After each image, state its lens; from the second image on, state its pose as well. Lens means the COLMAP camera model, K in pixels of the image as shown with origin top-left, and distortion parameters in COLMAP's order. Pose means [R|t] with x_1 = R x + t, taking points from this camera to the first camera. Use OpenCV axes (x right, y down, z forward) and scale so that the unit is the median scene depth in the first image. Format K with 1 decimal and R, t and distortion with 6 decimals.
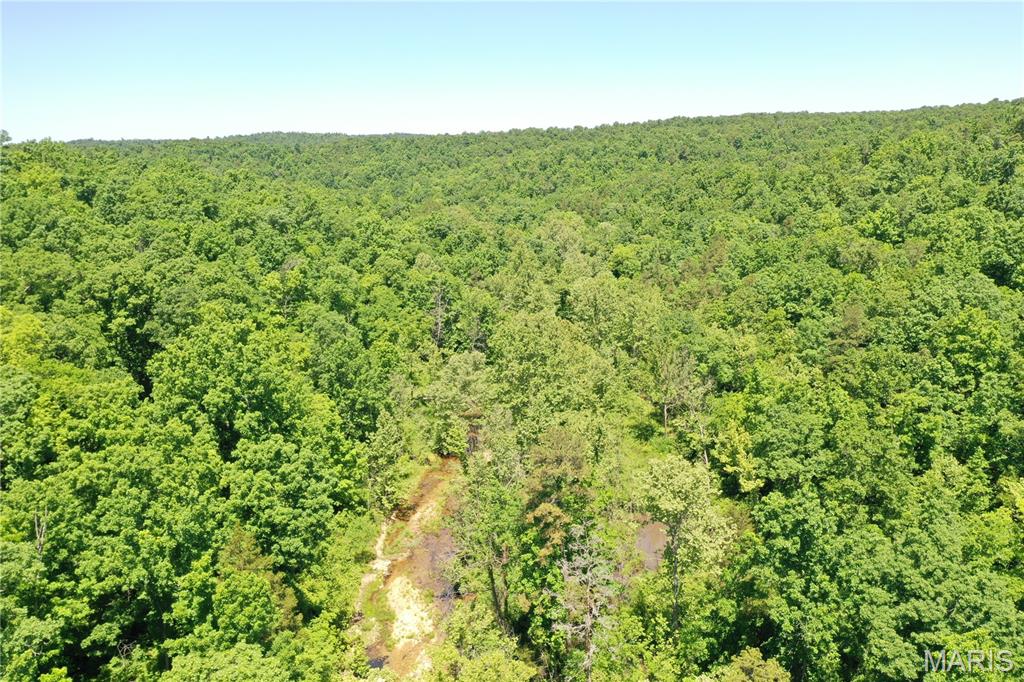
lens RADIAL K [[805.3, 0, 512.0], [0, 805.3, 341.0], [0, 0, 1]] dist [0.003683, 0.000110]
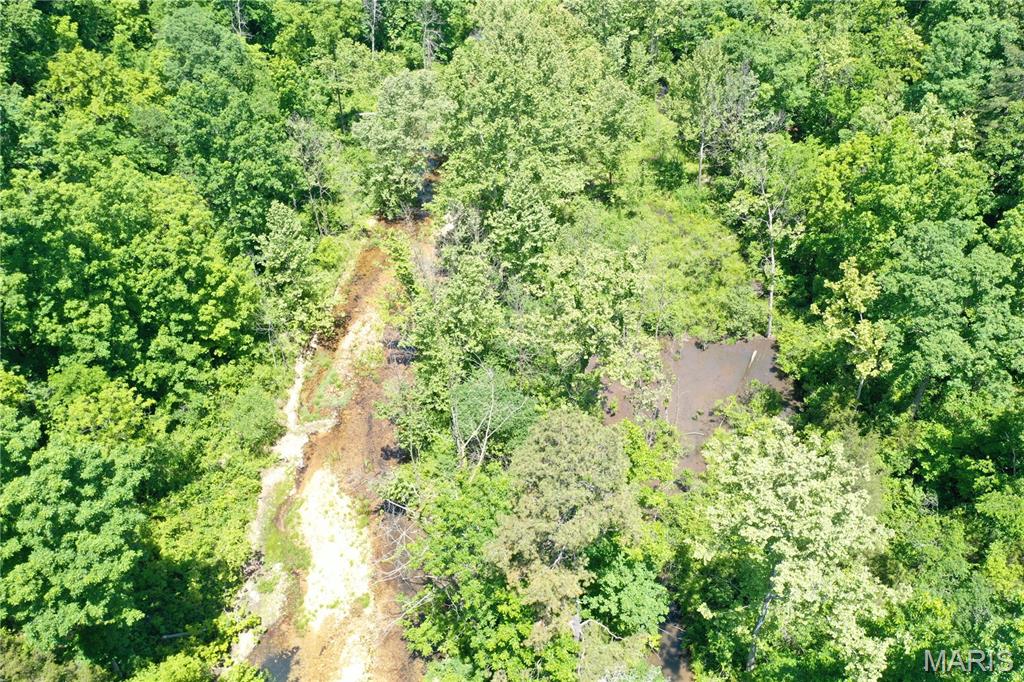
lens RADIAL K [[820.1, 0, 512.0], [0, 820.1, 341.0], [0, 0, 1]] dist [0.006889, 0.001947]
pose [[0.999433, -0.024500, 0.023101, 0.008181], [0.012434, 0.906054, 0.422980, -0.092565], [-0.031294, -0.422453, 0.905844, 0.404445]]
